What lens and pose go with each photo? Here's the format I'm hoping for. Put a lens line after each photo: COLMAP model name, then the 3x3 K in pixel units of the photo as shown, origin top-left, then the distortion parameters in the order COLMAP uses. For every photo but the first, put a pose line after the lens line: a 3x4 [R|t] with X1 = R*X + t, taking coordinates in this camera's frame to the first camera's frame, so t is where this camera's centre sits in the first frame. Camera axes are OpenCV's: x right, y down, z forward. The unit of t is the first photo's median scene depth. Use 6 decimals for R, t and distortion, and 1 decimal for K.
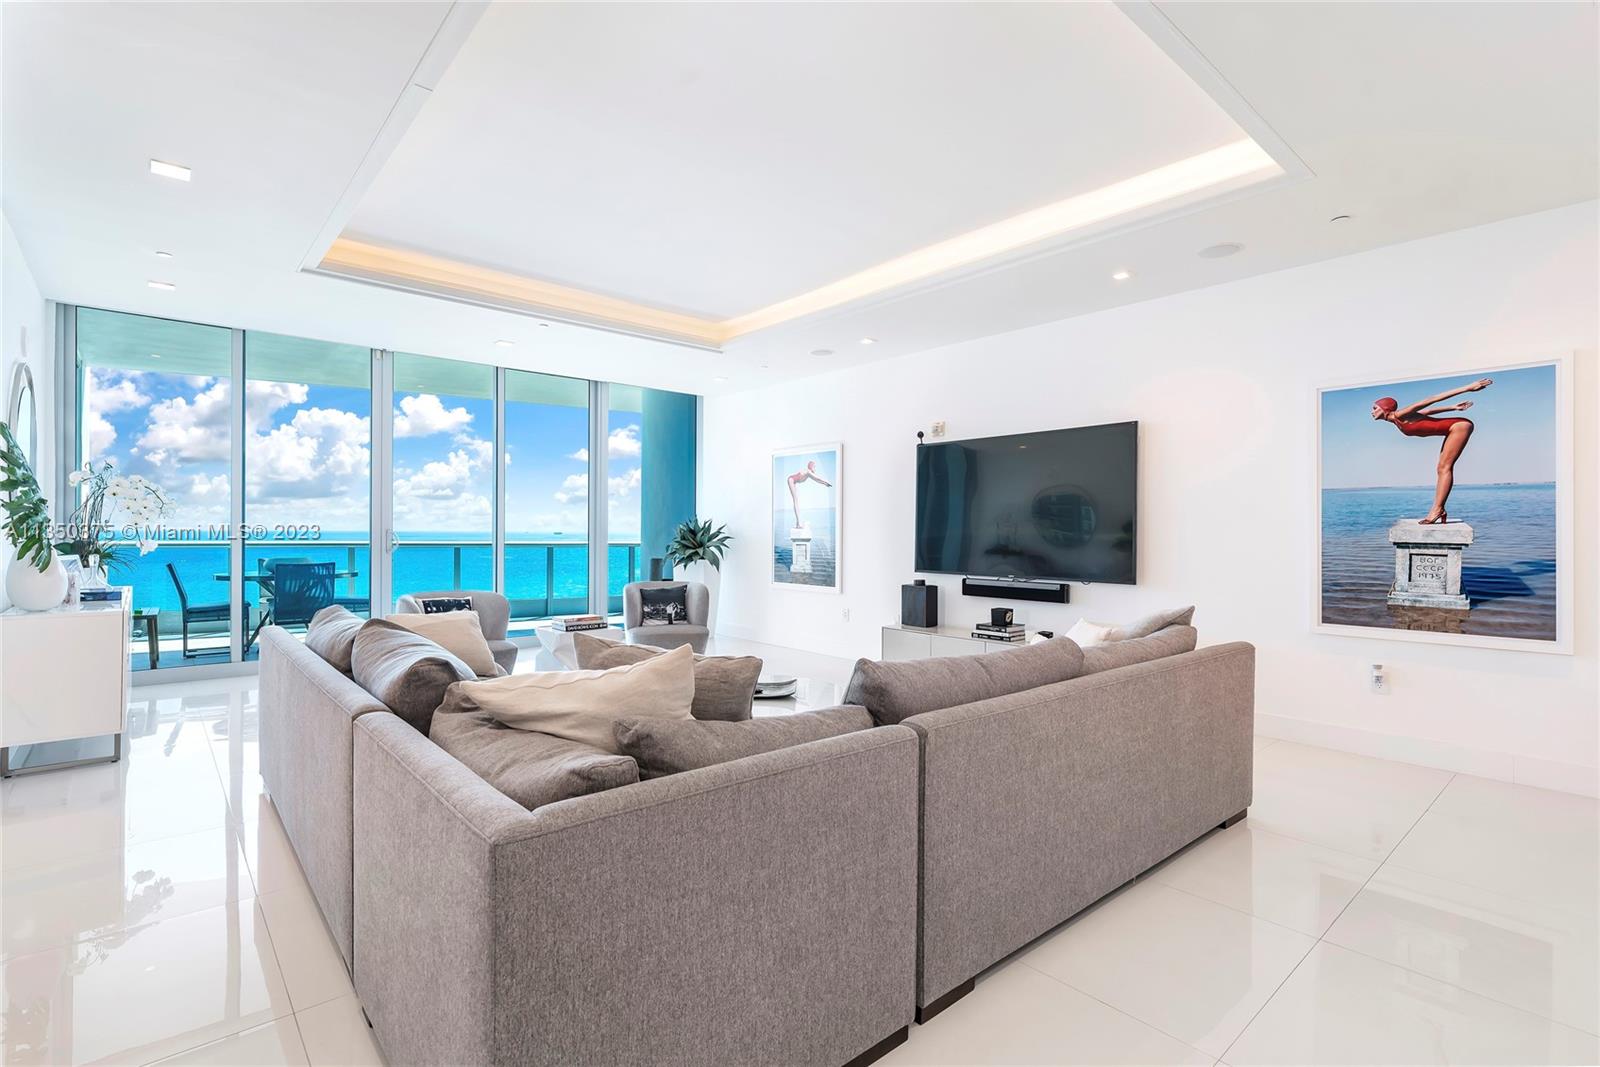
lens RADIAL K [[749.8, 0, 831.4], [0, 749.8, 530.0], [0, 0, 1]] dist [0.011777, 0.001065]
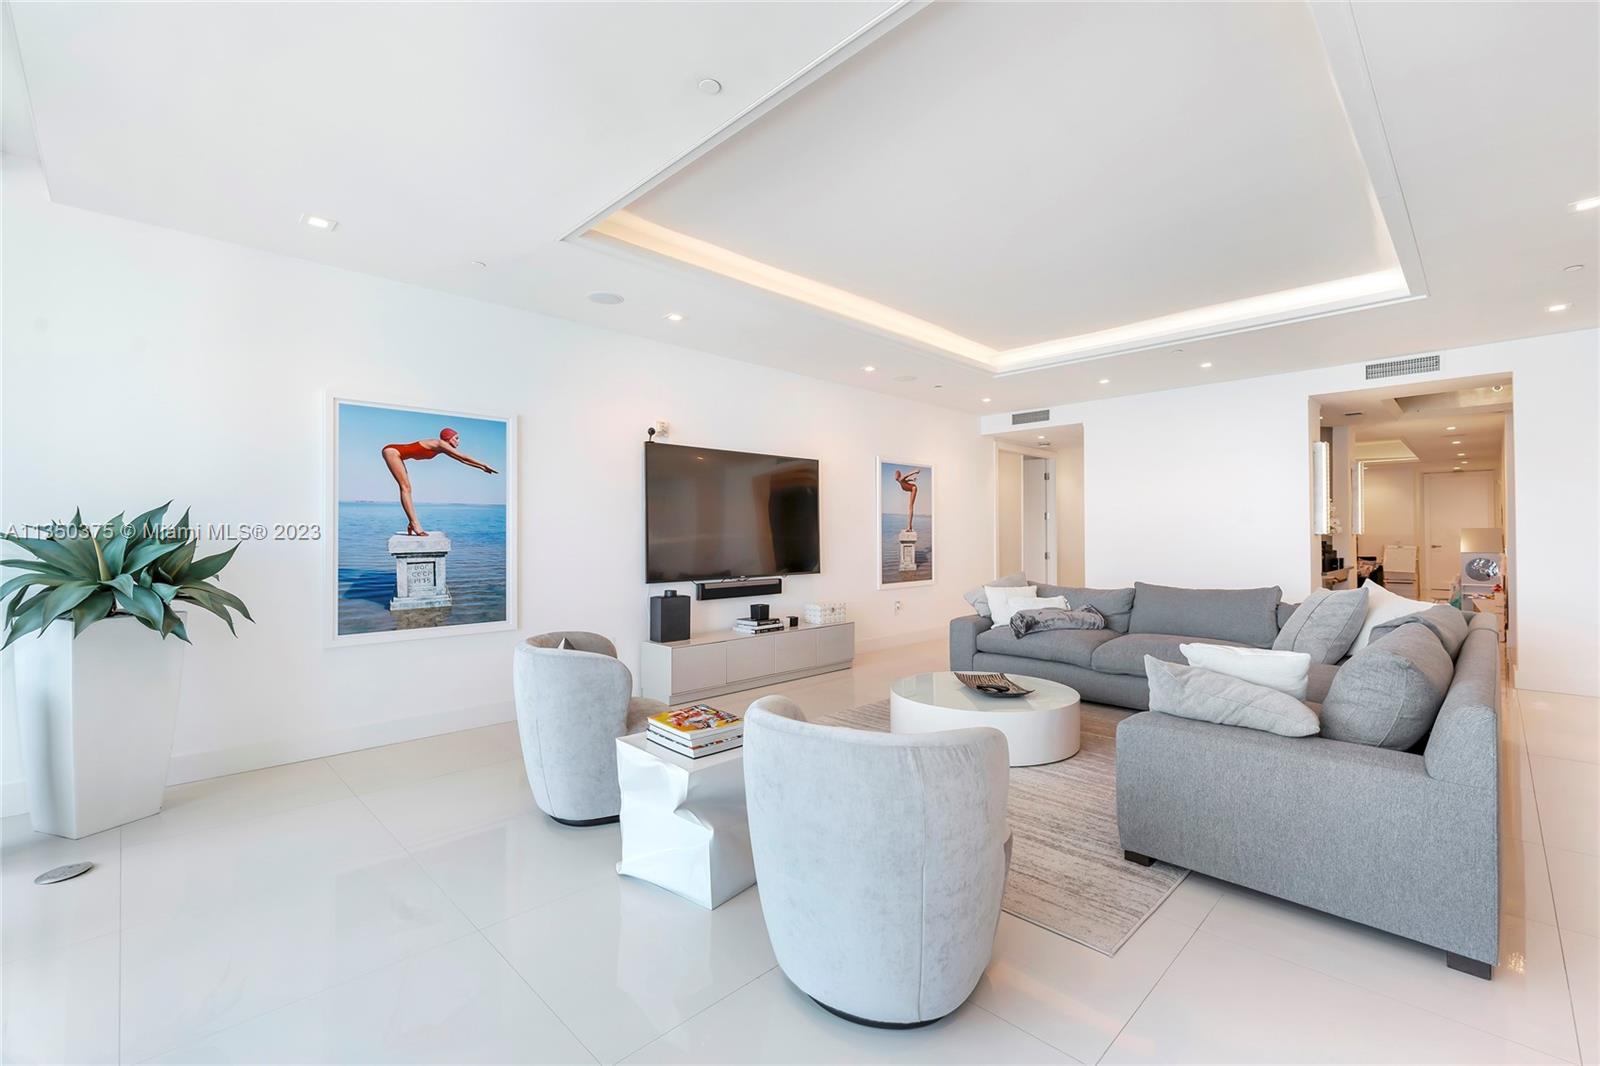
lens RADIAL K [[693.6, 0, 811.6], [0, 693.6, 532.0], [0, 0, 1]] dist [-0.010951, 0.000394]
pose [[-0.050070, 0.011010, 0.998685, -0.816779], [0.012954, 0.999862, -0.010374, 0.006480], [-0.998662, 0.012417, -0.050206, 0.956027]]
